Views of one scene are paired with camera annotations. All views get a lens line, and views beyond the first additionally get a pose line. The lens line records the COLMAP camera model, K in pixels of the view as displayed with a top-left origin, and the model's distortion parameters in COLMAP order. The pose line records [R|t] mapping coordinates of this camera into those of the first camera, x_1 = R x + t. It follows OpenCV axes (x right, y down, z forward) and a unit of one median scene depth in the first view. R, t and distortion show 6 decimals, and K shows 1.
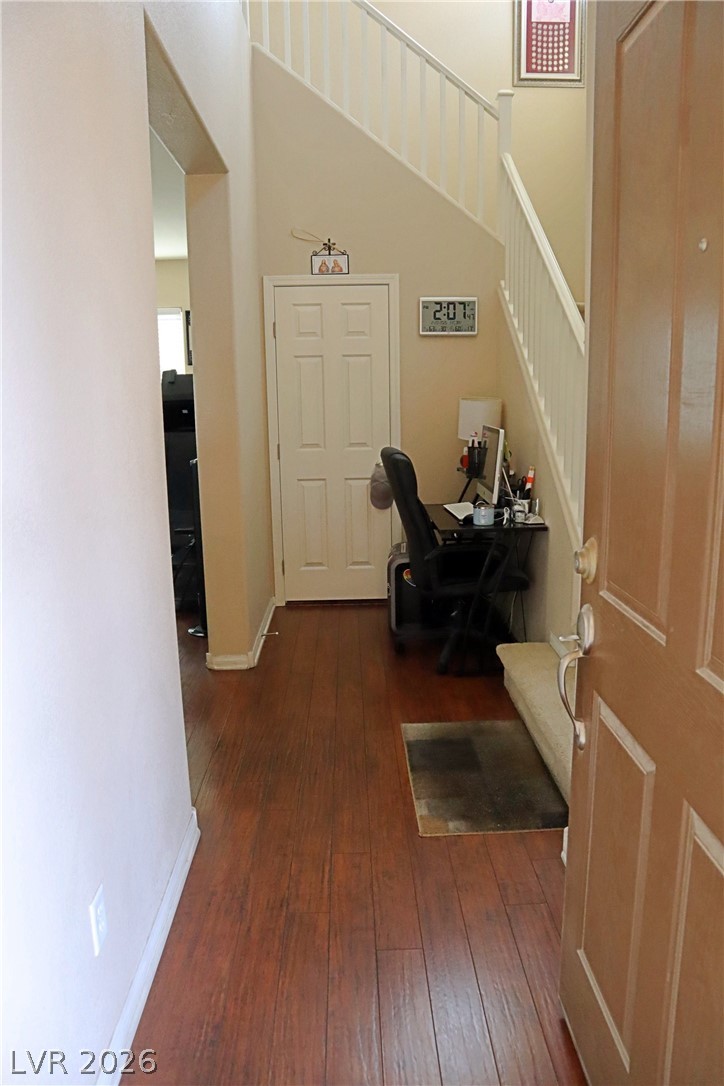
lens RADIAL K [[753.0, 0, 366.4], [0, 753.0, 541.1], [0, 0, 1]] dist [-0.128468, 0.078569]
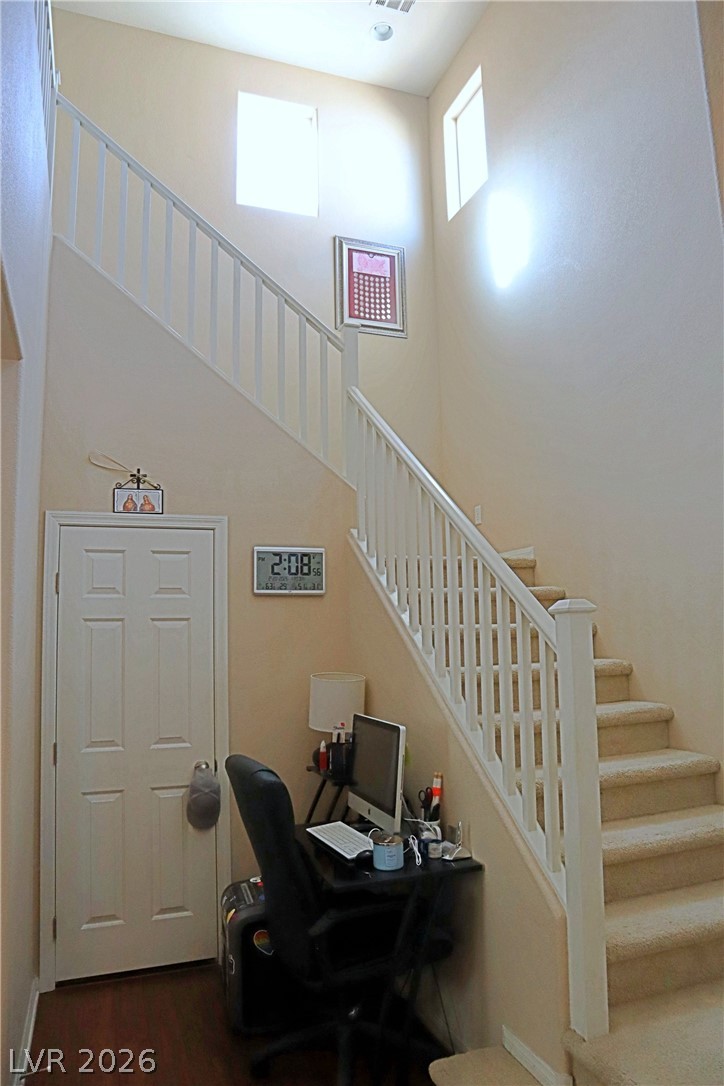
lens RADIAL K [[753.0, 0, 366.4], [0, 753.0, 541.1], [0, 0, 1]] dist [-0.128468, 0.078569]
pose [[0.945566, 0.035380, 0.323501, -0.072958], [0.070900, 0.947798, -0.310891, -0.077389], [-0.317613, 0.316904, 0.893697, 0.247882]]
